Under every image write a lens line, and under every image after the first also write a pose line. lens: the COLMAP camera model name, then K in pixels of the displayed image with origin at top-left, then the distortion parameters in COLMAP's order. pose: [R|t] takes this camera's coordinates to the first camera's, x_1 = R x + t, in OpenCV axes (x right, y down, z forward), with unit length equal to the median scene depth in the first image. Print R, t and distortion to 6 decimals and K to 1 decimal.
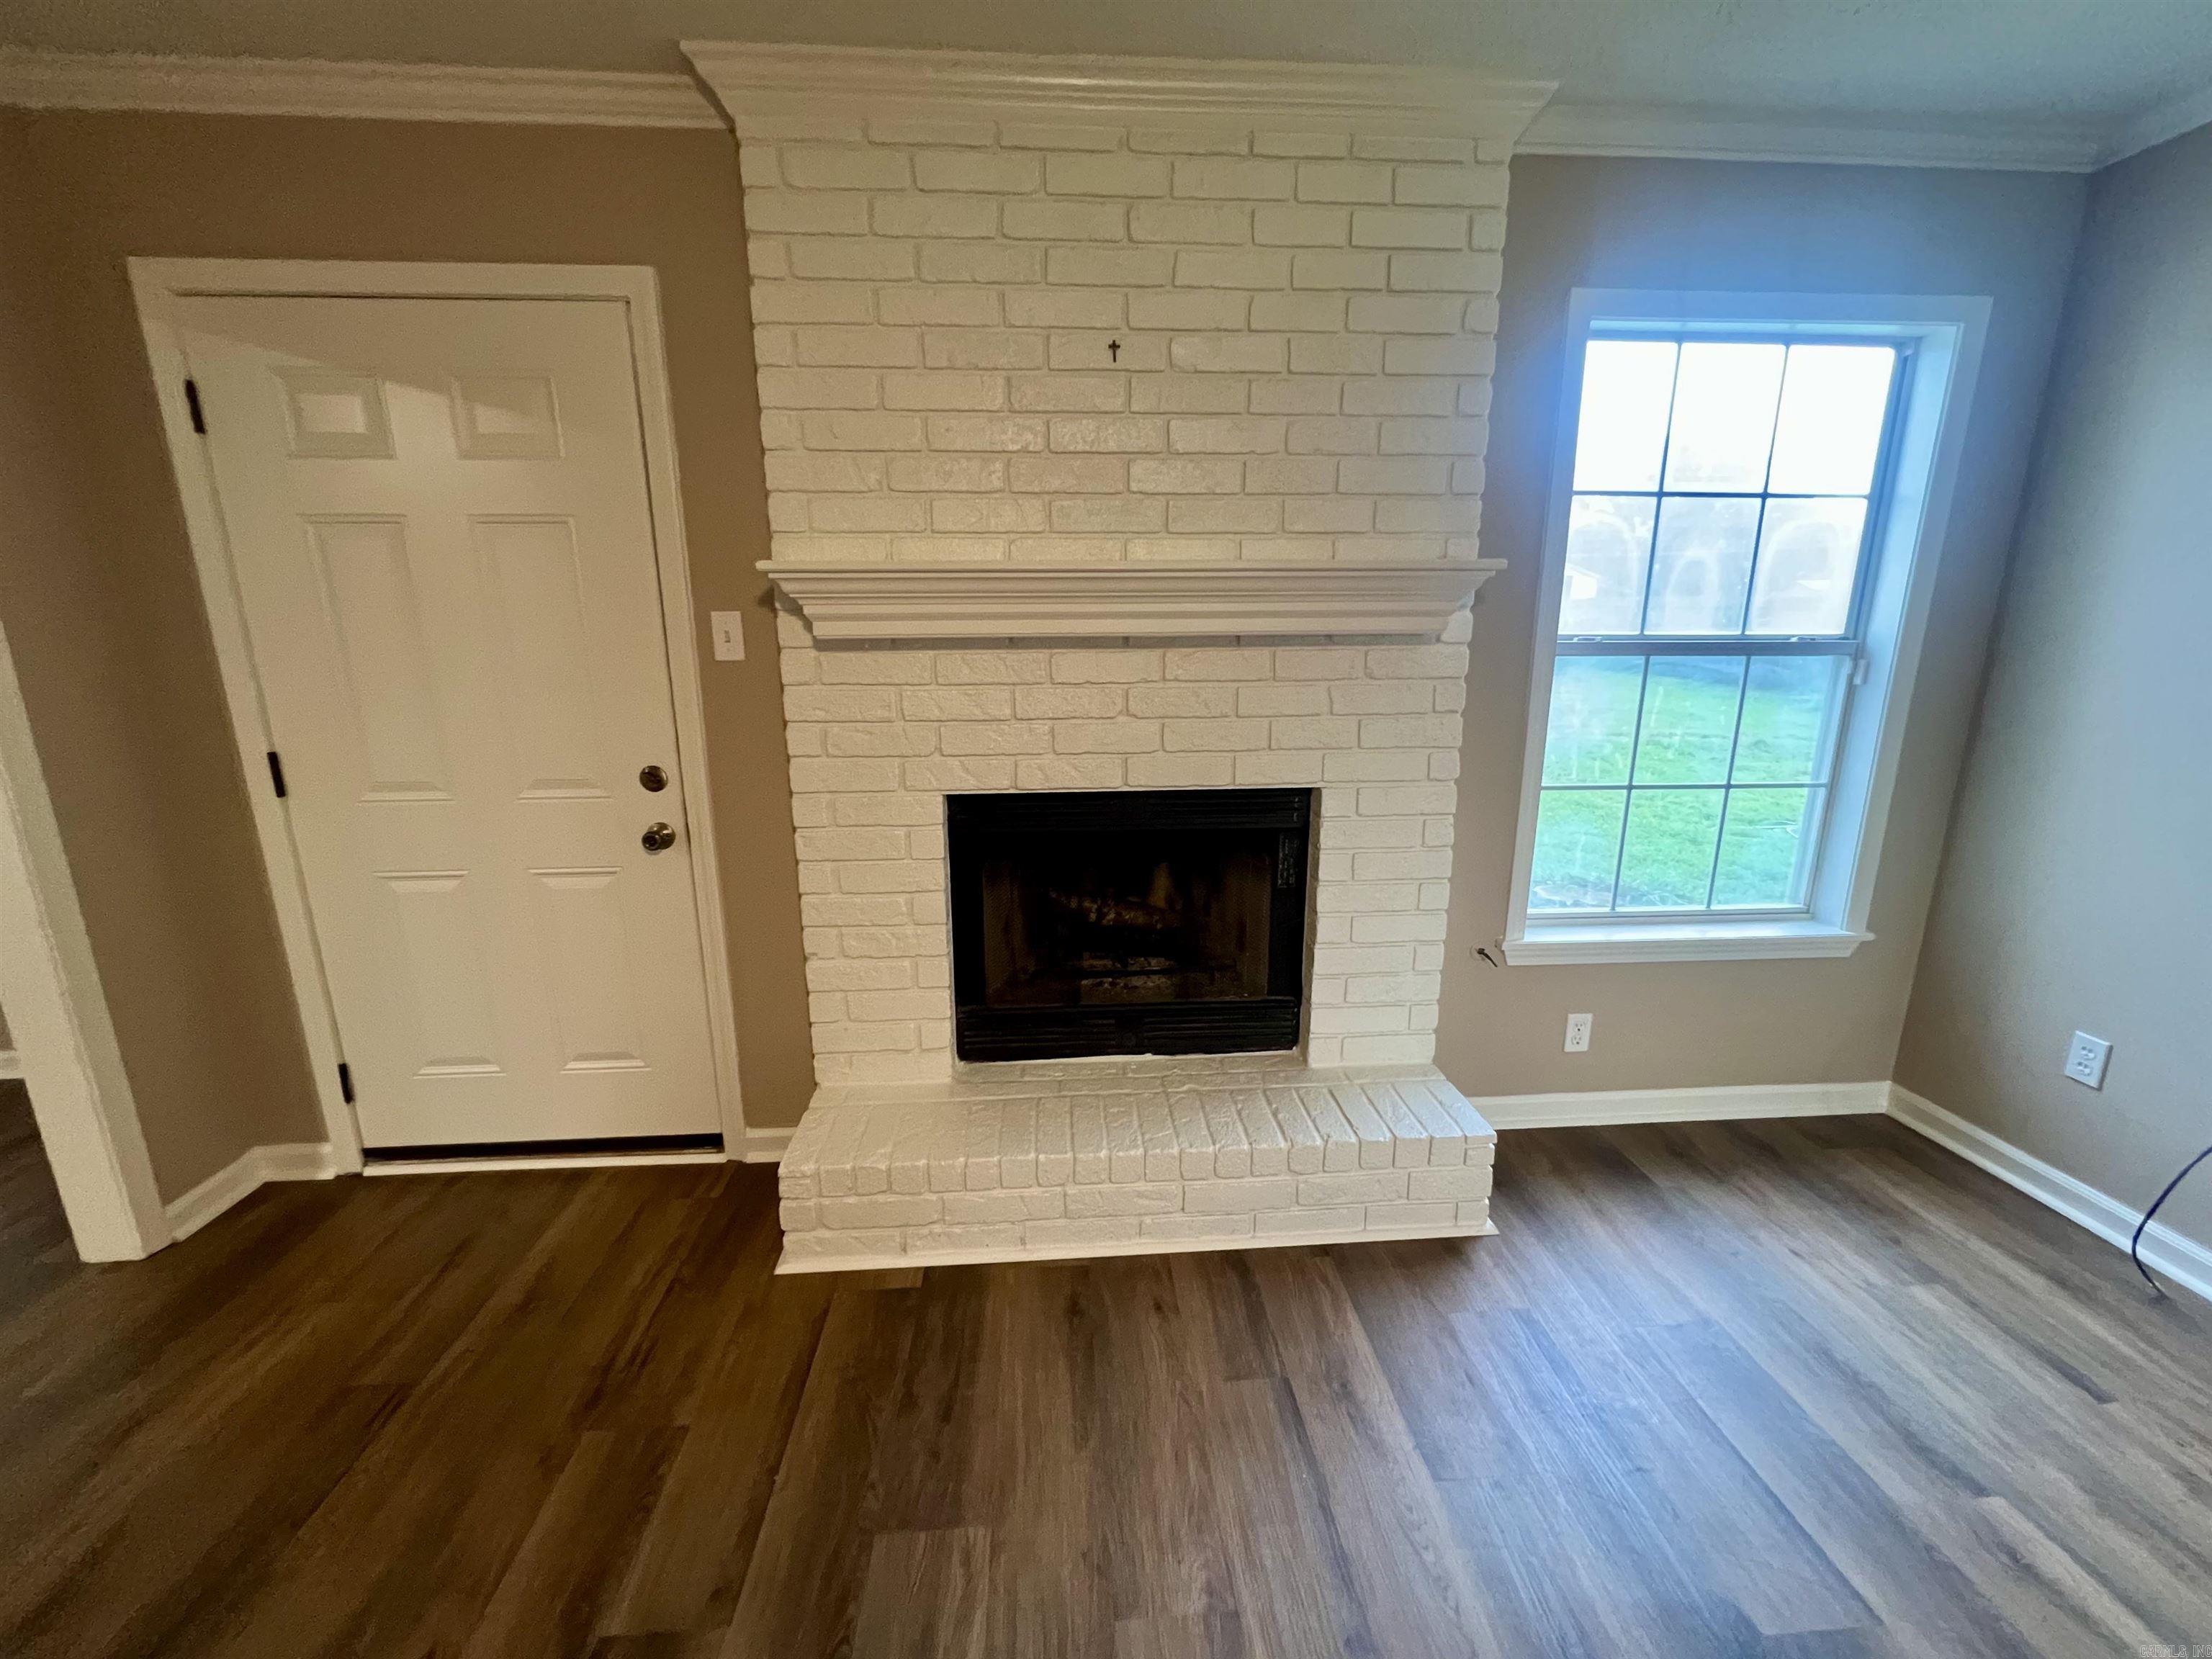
lens RADIAL K [[885.6, 0, 1106.9], [0, 885.6, 832.9], [0, 0, 1]] dist [-0.000395, 0.000053]
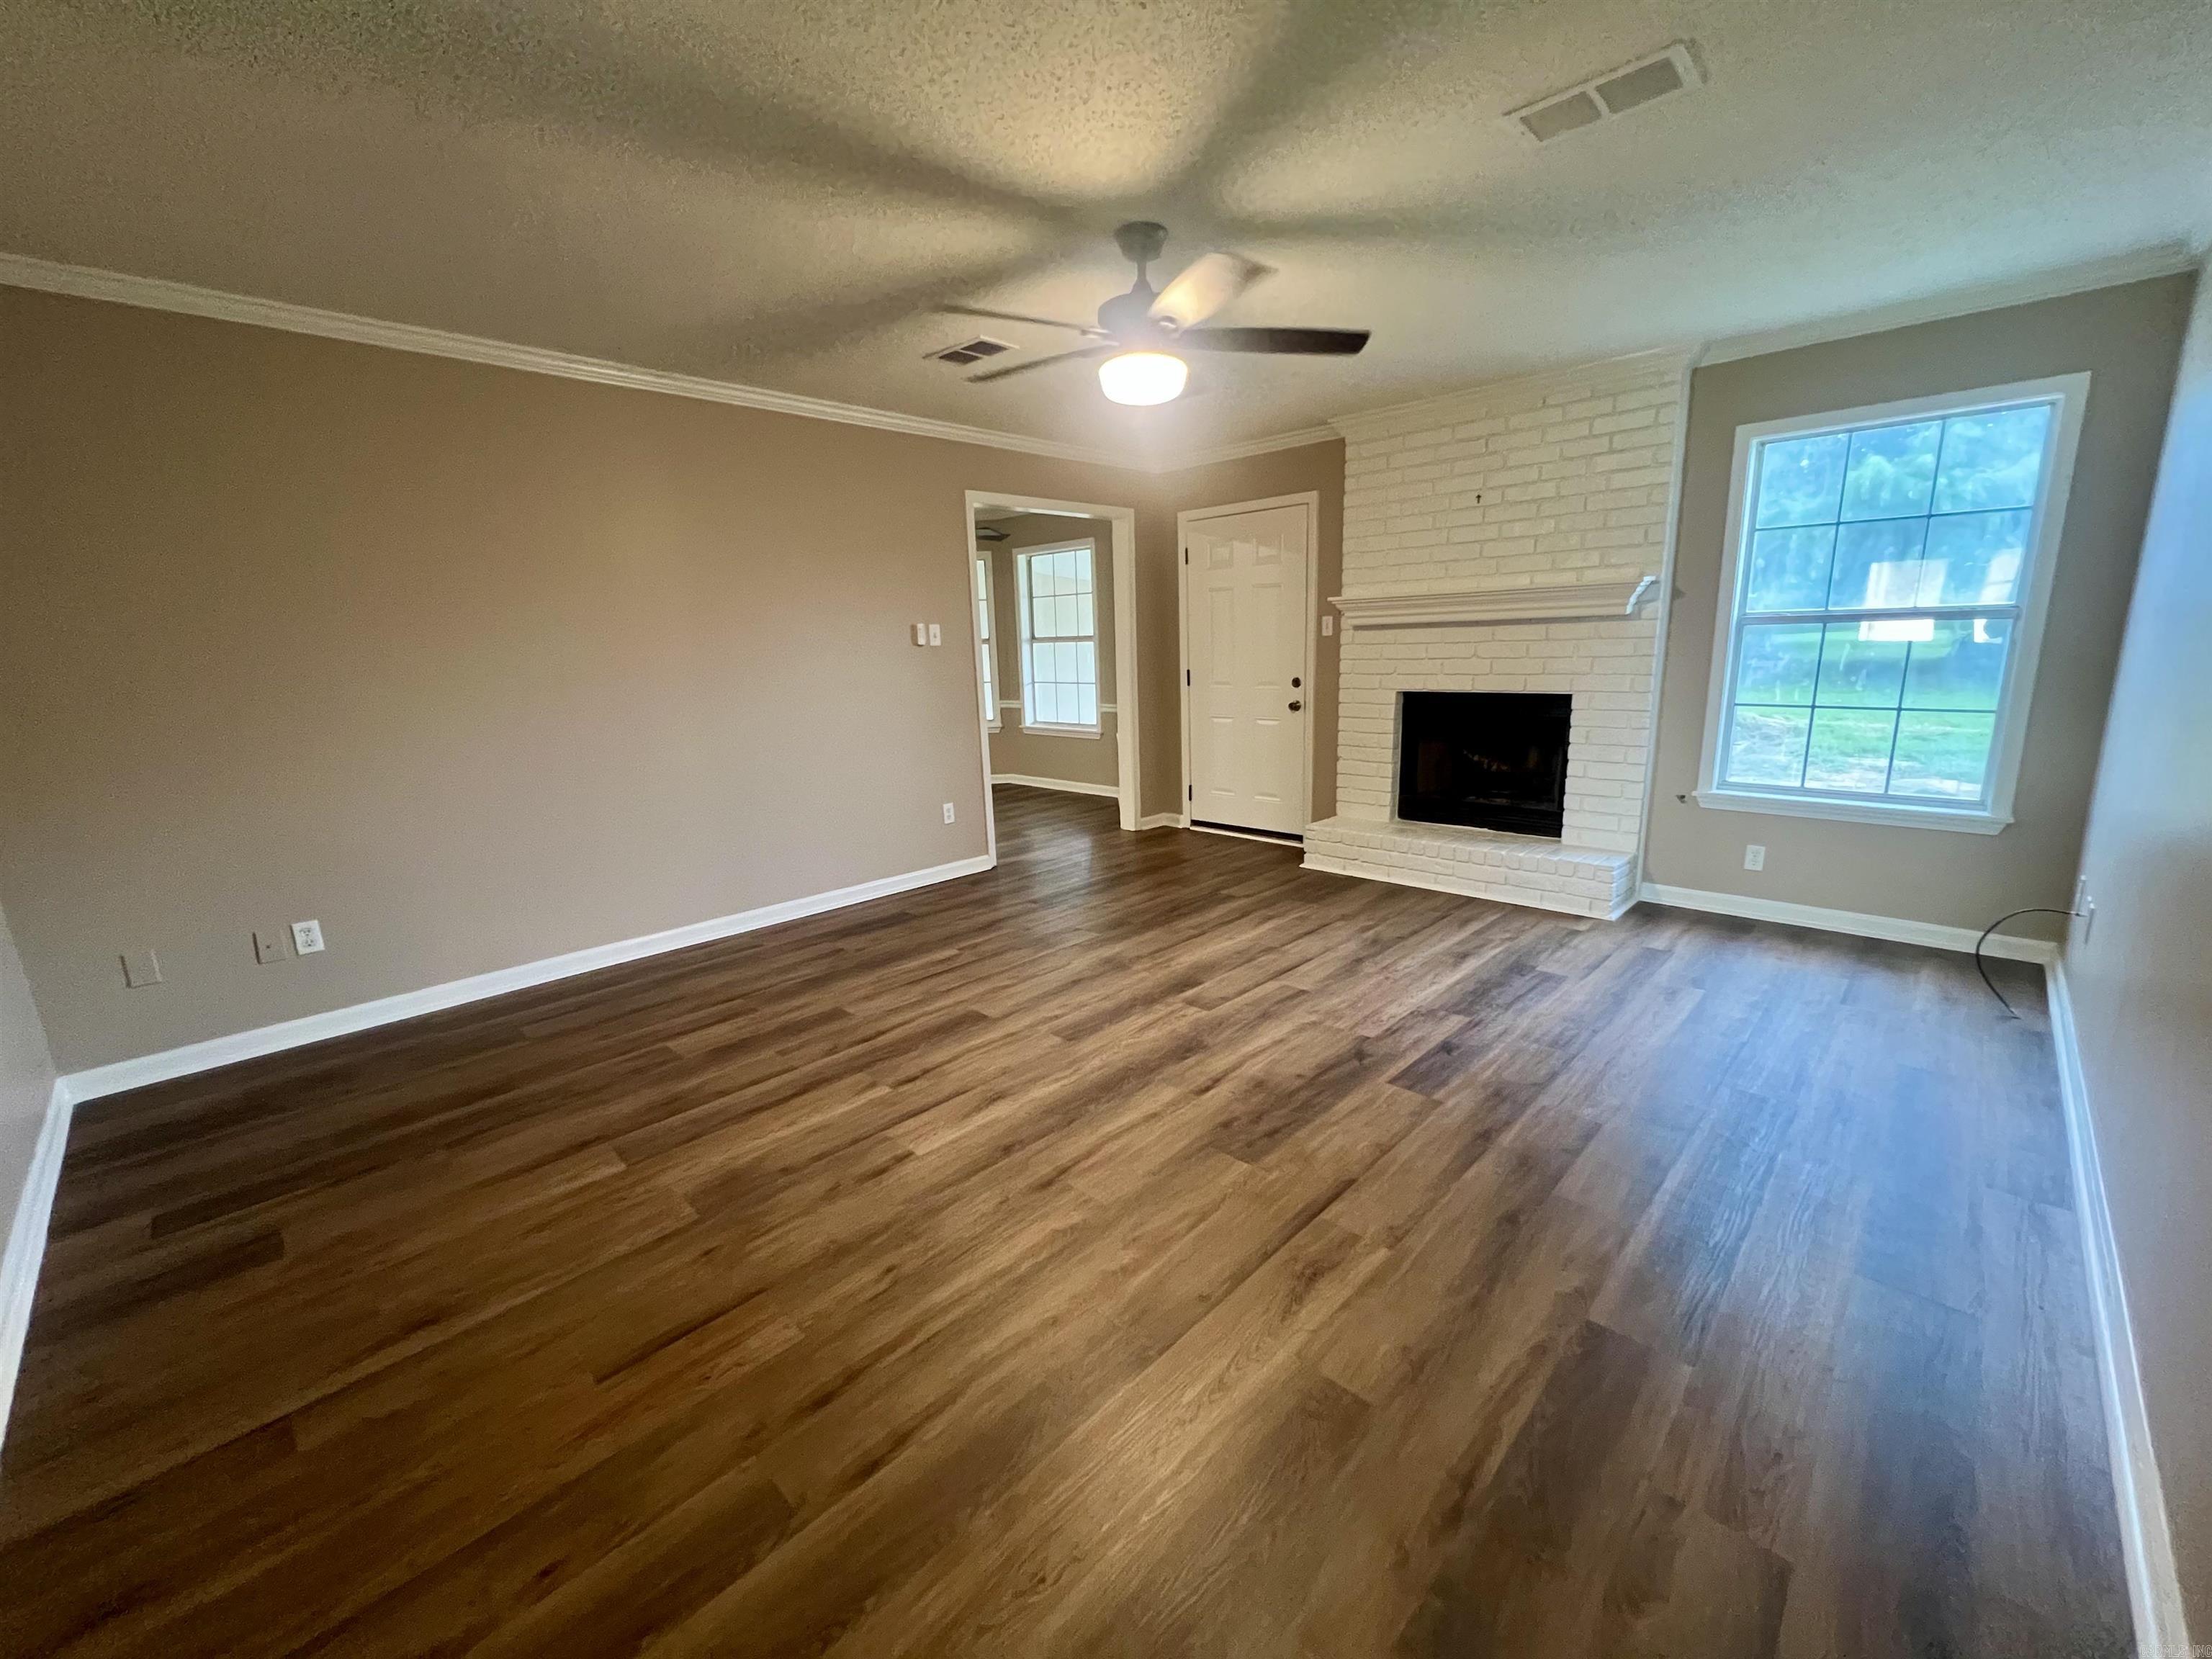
lens RADIAL K [[899.2, 0, 1115.1], [0, 899.2, 830.3], [0, 0, 1]] dist [-0.000419, 0.000150]
pose [[0.674869, 0.137353, -0.725042, 1.107888], [-0.141110, 0.988414, 0.055902, 0.297609], [0.724321, 0.064584, 0.686432, -1.168151]]
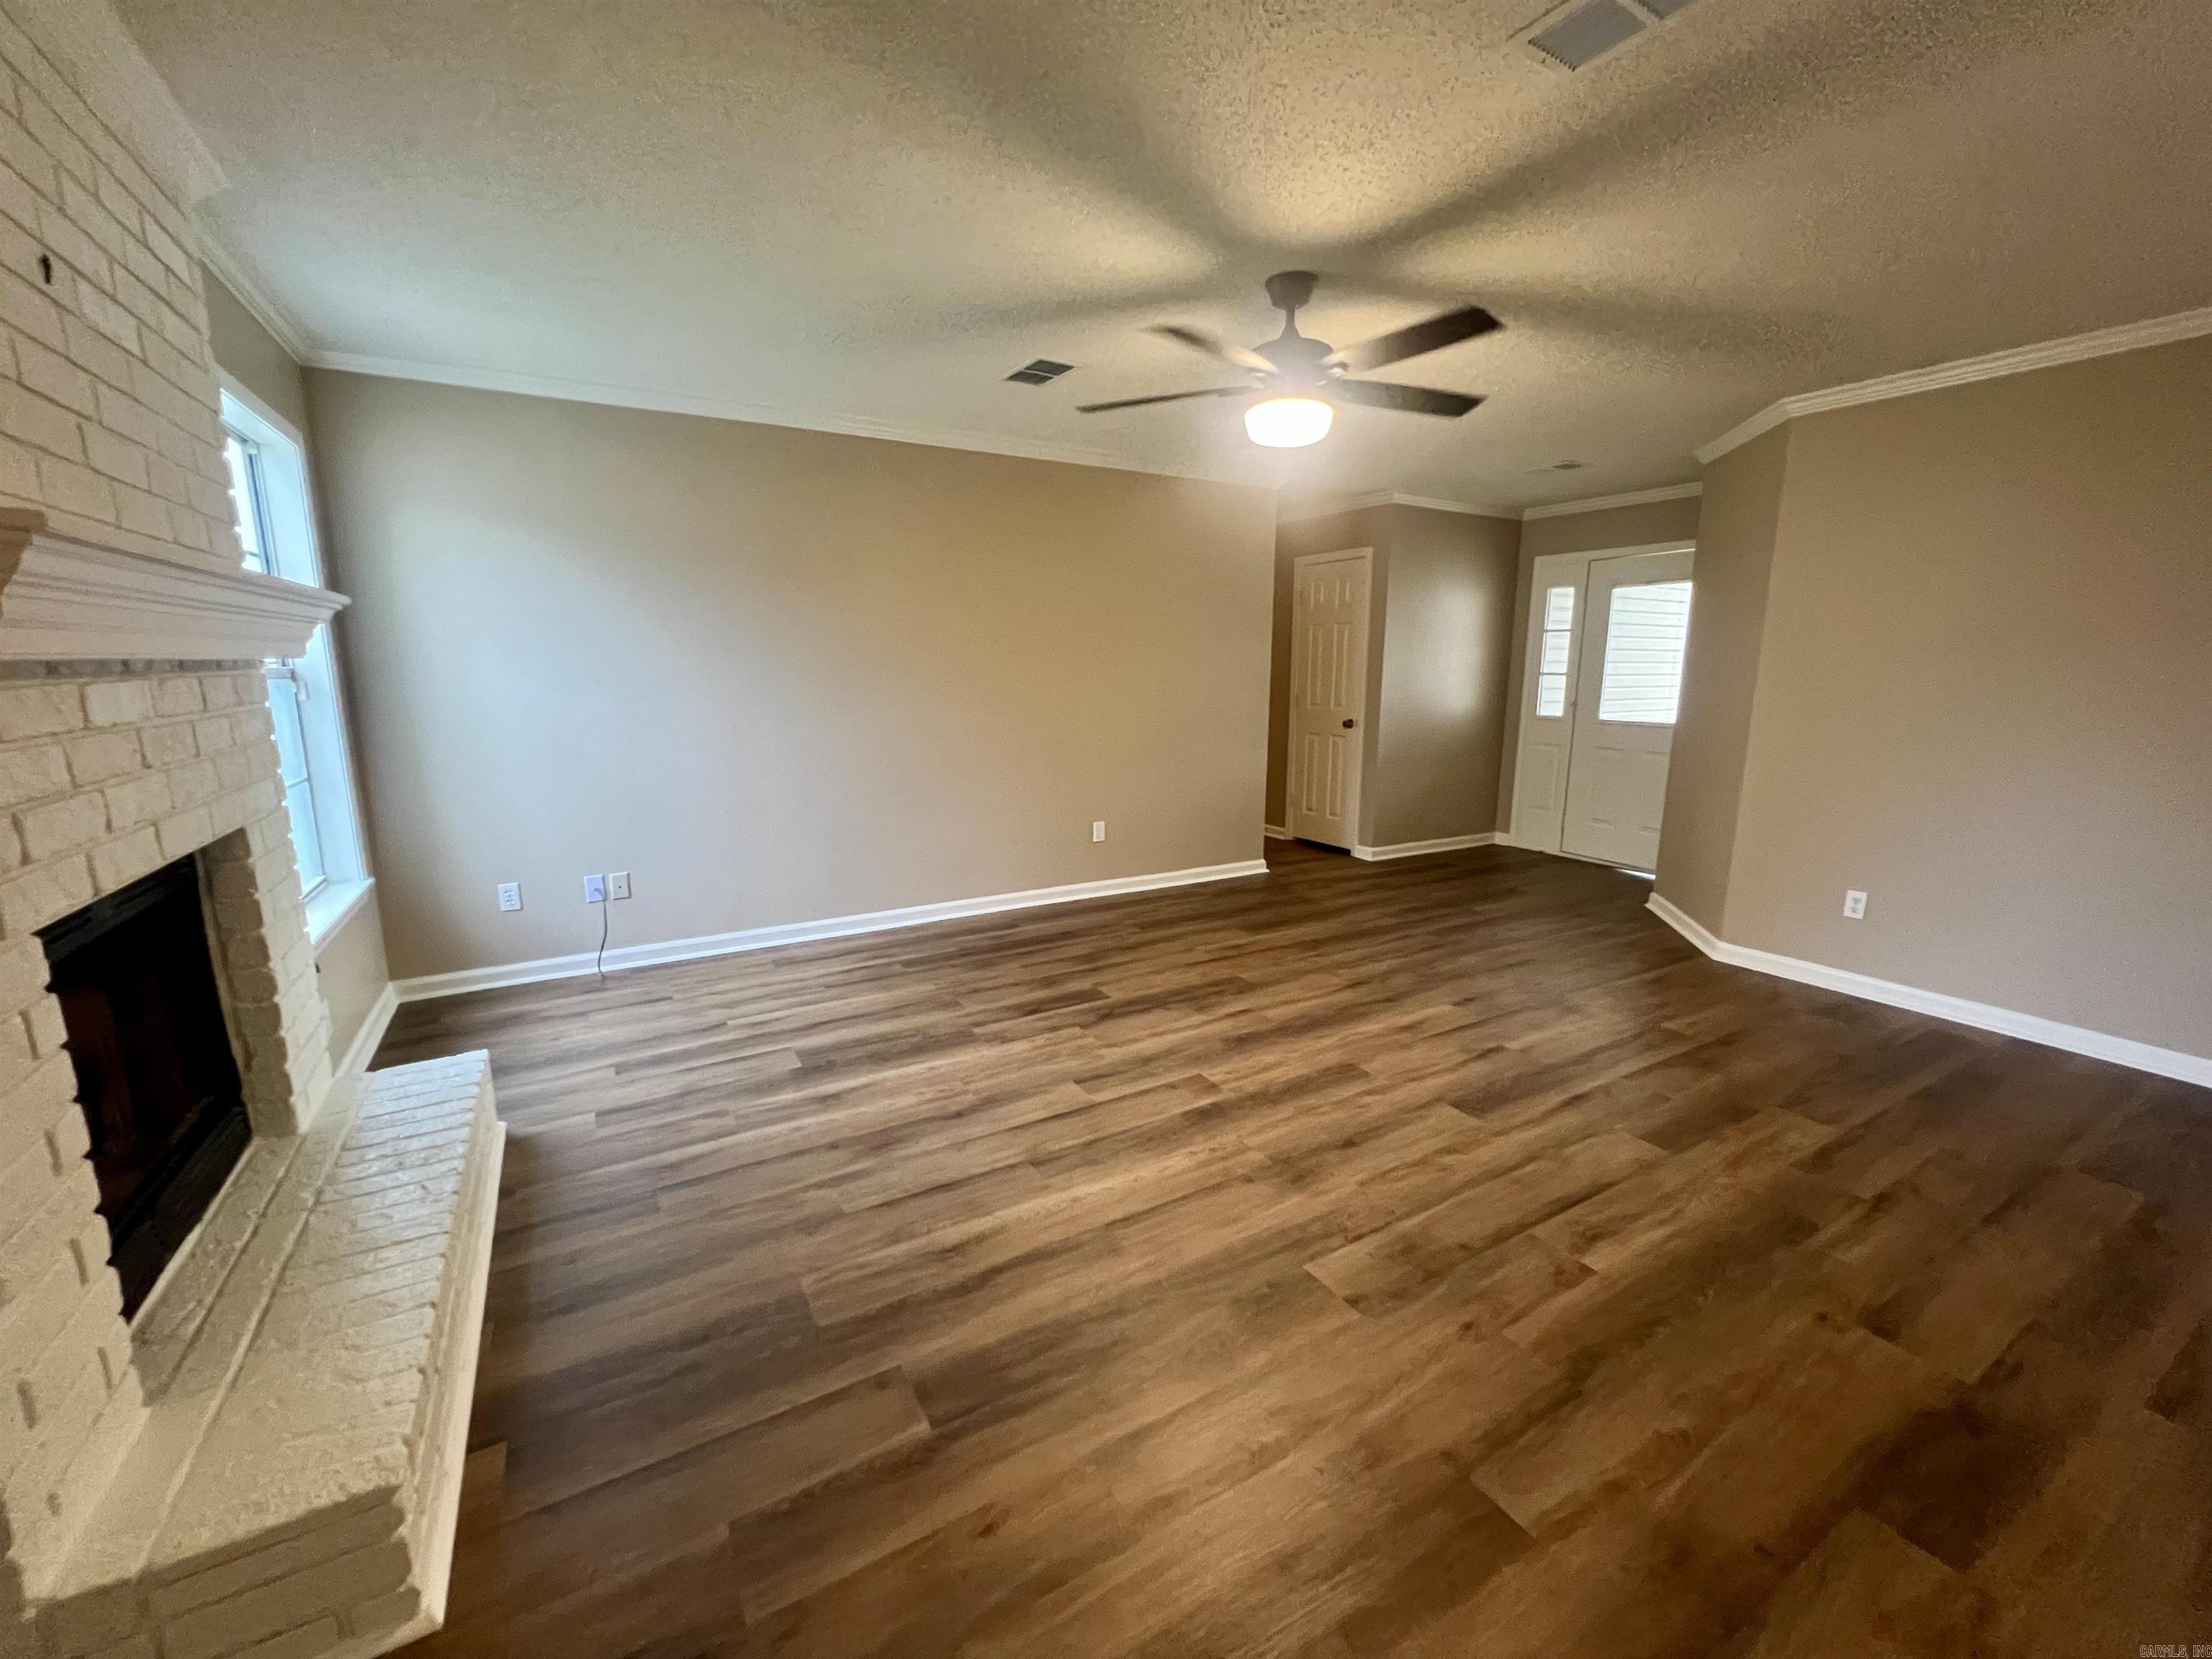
lens RADIAL K [[899.2, 0, 1115.1], [0, 899.2, 830.3], [0, 0, 1]] dist [-0.000419, 0.000150]
pose [[-0.453774, -0.161539, 0.876353, -1.021584], [0.201213, 0.939460, 0.277359, -0.129413], [-0.868103, 0.302192, -0.393798, 0.614868]]
